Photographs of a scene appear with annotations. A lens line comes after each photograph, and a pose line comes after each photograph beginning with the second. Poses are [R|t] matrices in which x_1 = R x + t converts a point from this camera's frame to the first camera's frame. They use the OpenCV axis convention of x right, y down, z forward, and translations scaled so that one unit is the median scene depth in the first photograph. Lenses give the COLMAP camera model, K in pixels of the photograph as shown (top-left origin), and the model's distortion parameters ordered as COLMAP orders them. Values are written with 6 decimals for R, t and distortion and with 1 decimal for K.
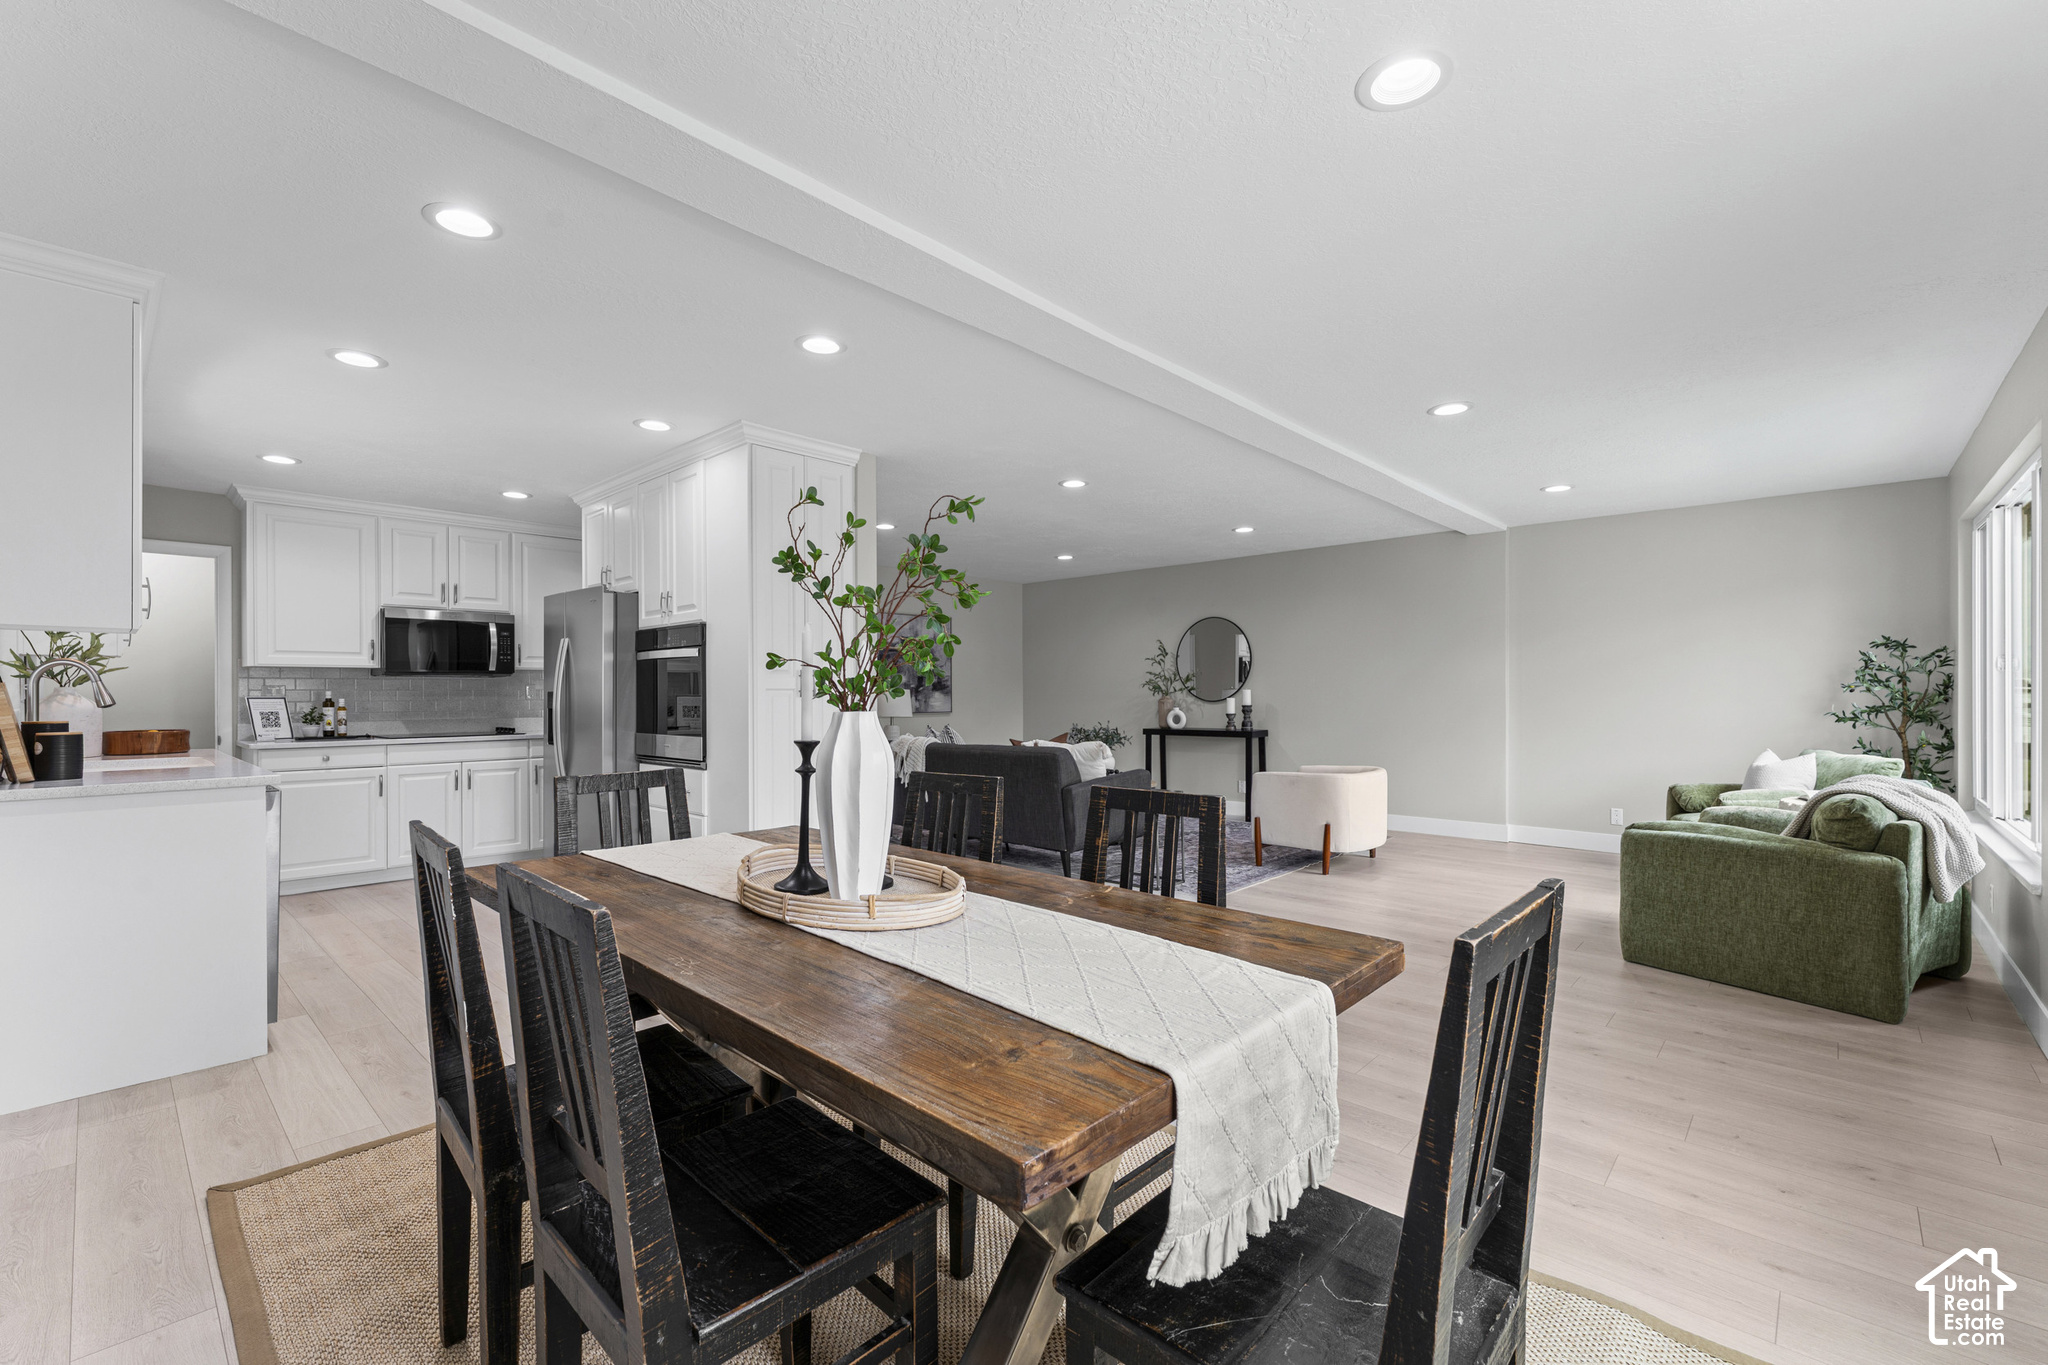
lens RADIAL K [[862.8, 0, 1026.9], [0, 862.8, 697.0], [0, 0, 1]] dist [-0.001594, -0.000929]
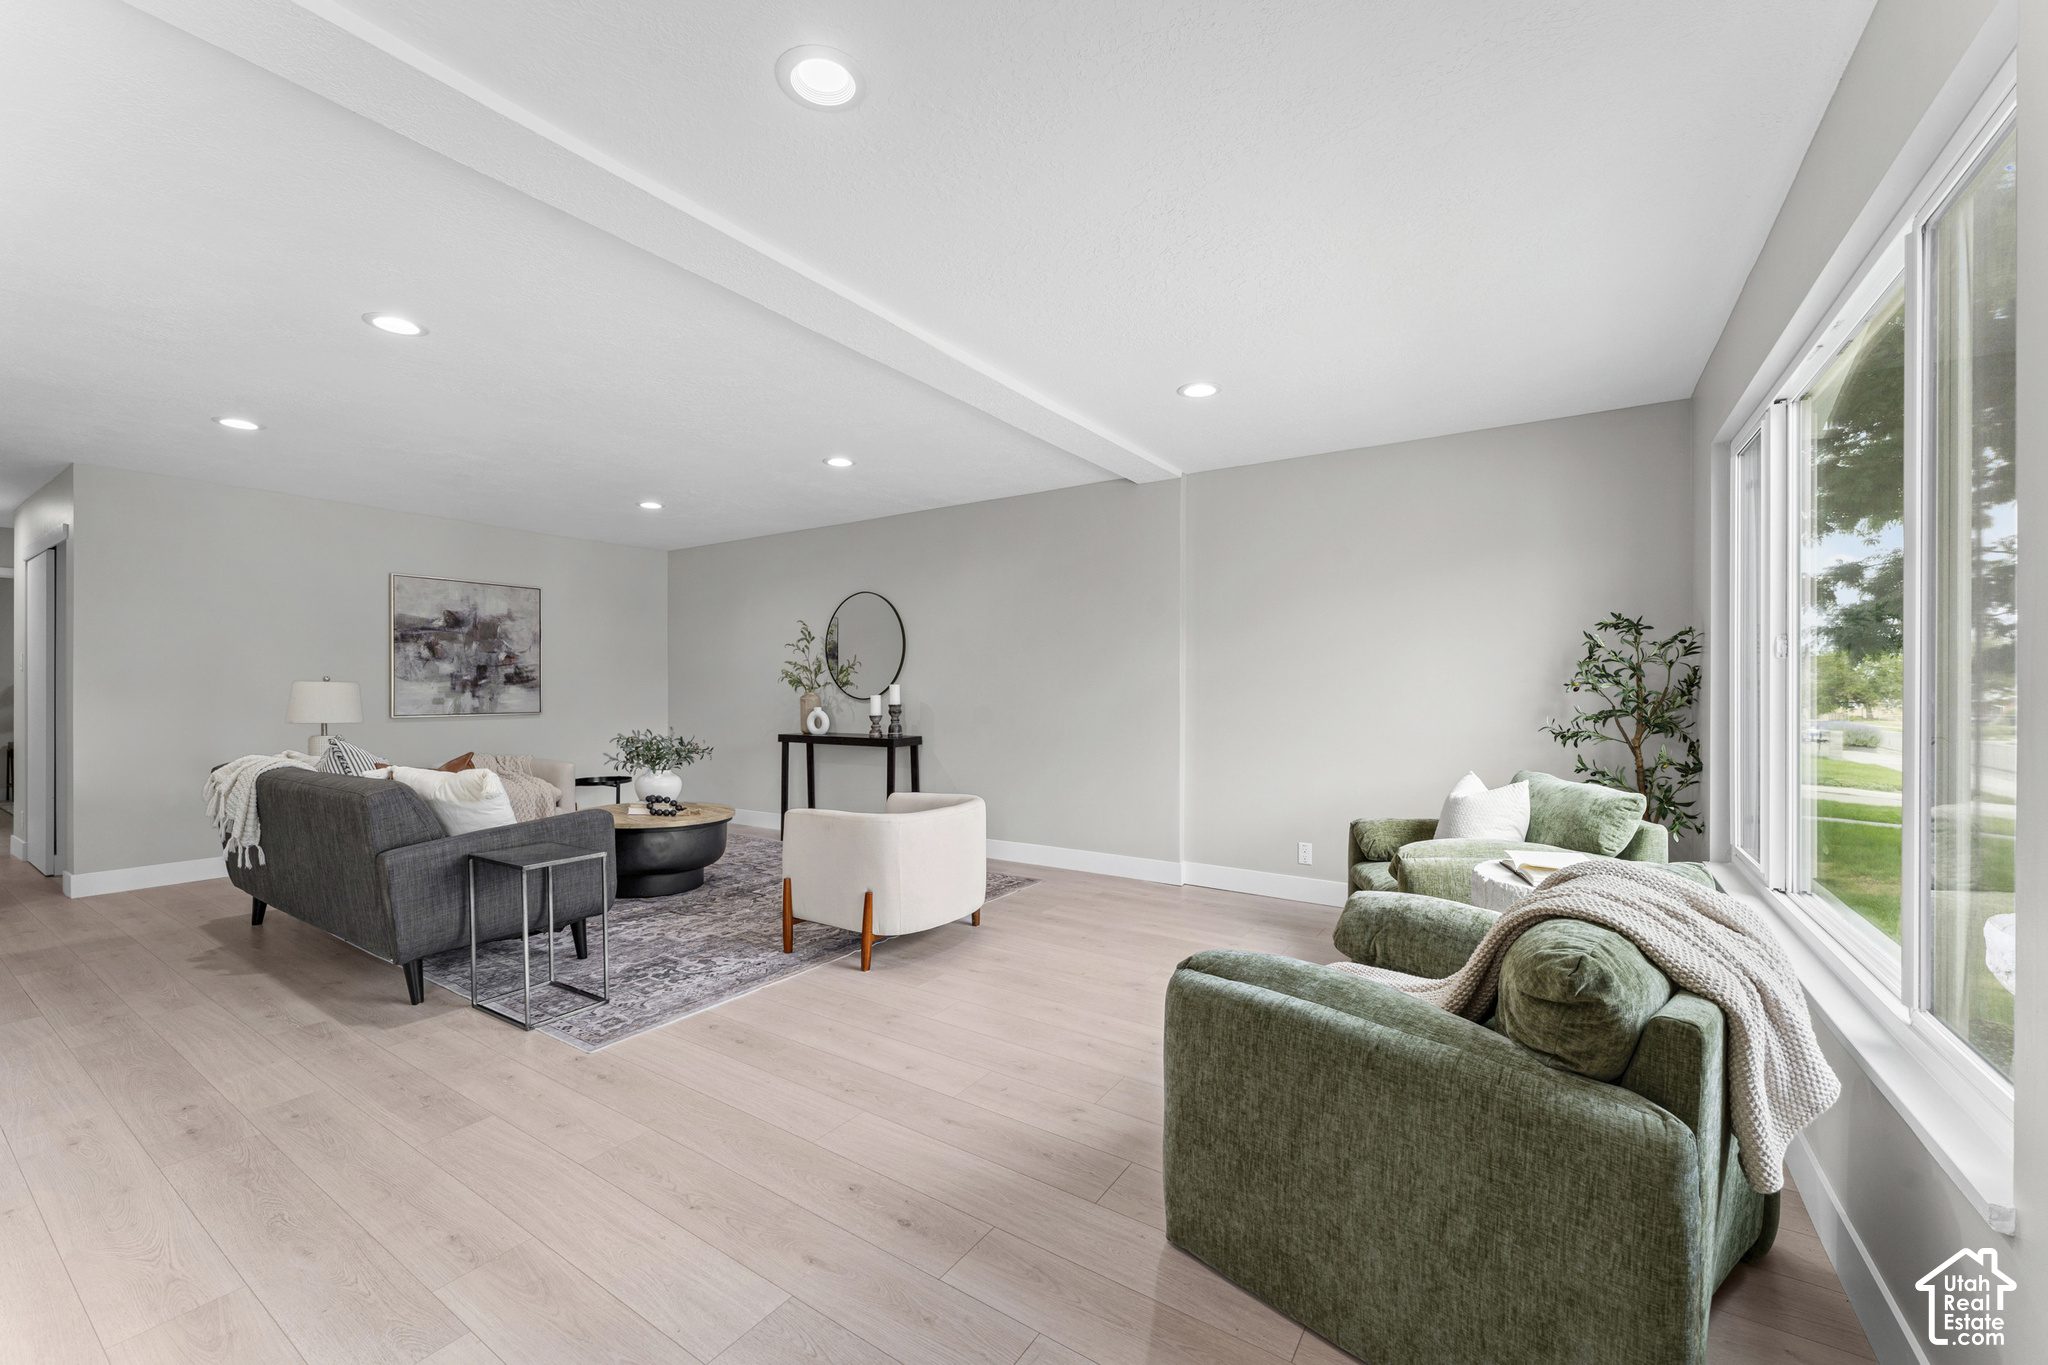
lens RADIAL K [[818.9, 0, 1017.4], [0, 818.9, 690.2], [0, 0, 1]] dist [-0.002940, -0.000331]
pose [[0.986221, 0.001531, 0.165426, 0.388891], [-0.001470, 0.999999, -0.000491, -0.005122], [-0.165426, 0.000241, 0.986222, 0.406882]]
